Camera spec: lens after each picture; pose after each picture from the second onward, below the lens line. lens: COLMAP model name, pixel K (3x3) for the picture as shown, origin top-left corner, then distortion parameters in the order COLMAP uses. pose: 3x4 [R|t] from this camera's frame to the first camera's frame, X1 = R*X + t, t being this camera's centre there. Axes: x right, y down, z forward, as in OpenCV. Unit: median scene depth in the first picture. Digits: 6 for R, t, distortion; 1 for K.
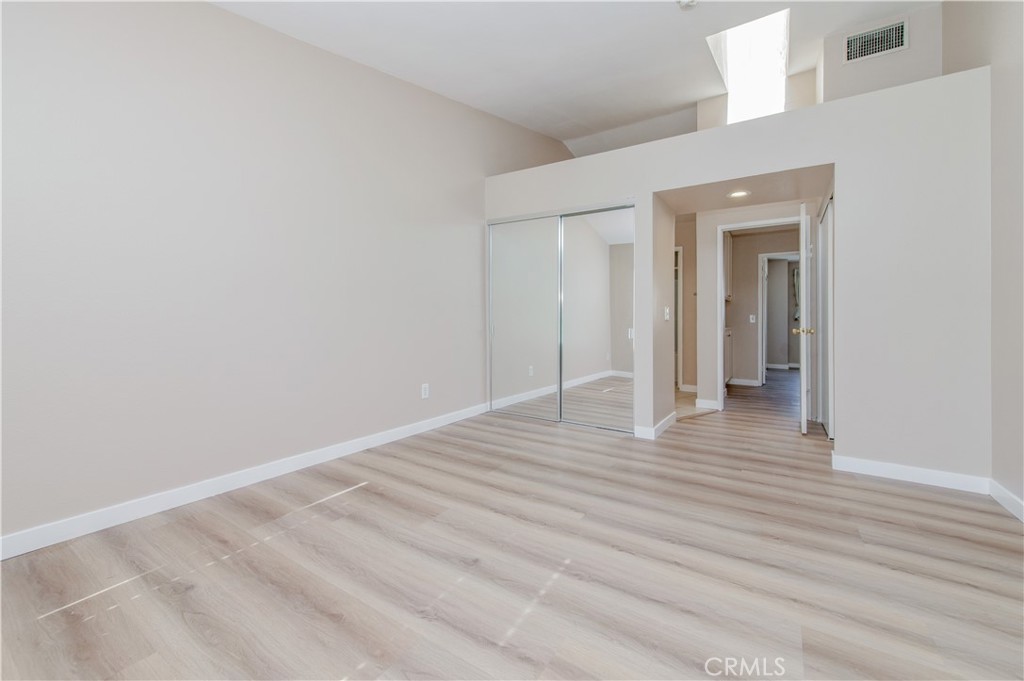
lens RADIAL K [[406.7, 0, 518.5], [0, 406.7, 317.3], [0, 0, 1]] dist [0.008315, -0.001970]
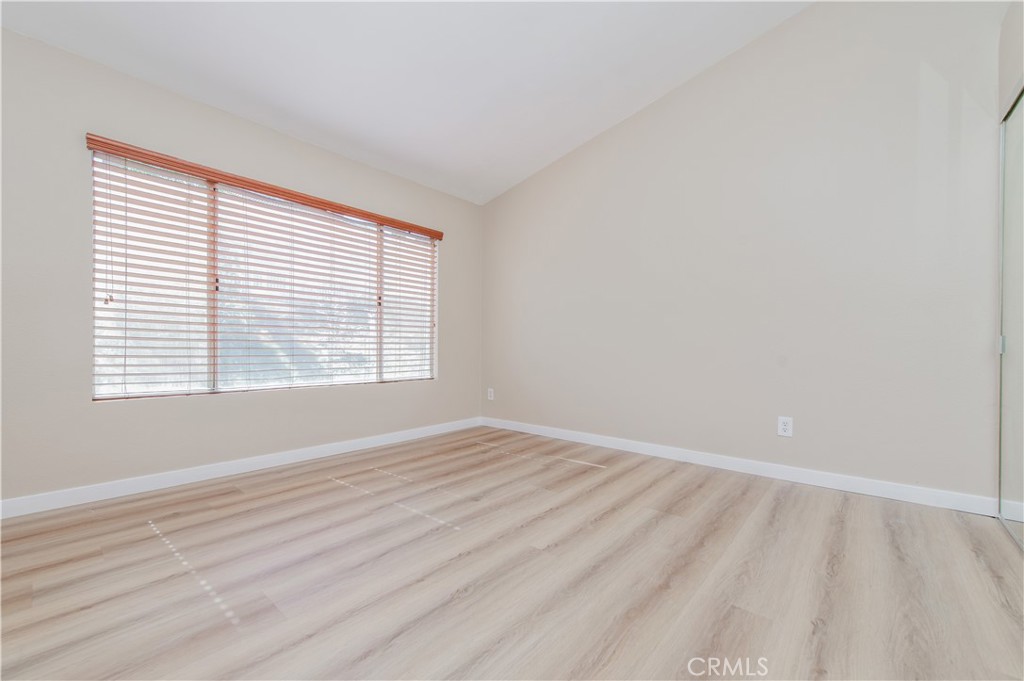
lens RADIAL K [[406.7, 0, 513.2], [0, 406.7, 341.8], [0, 0, 1]] dist [0.008315, -0.001970]
pose [[-0.141011, -0.020076, -0.989804, 1.181582], [0.000344, 0.999793, -0.020328, 0.082895], [0.990008, -0.003207, -0.140975, 1.240770]]
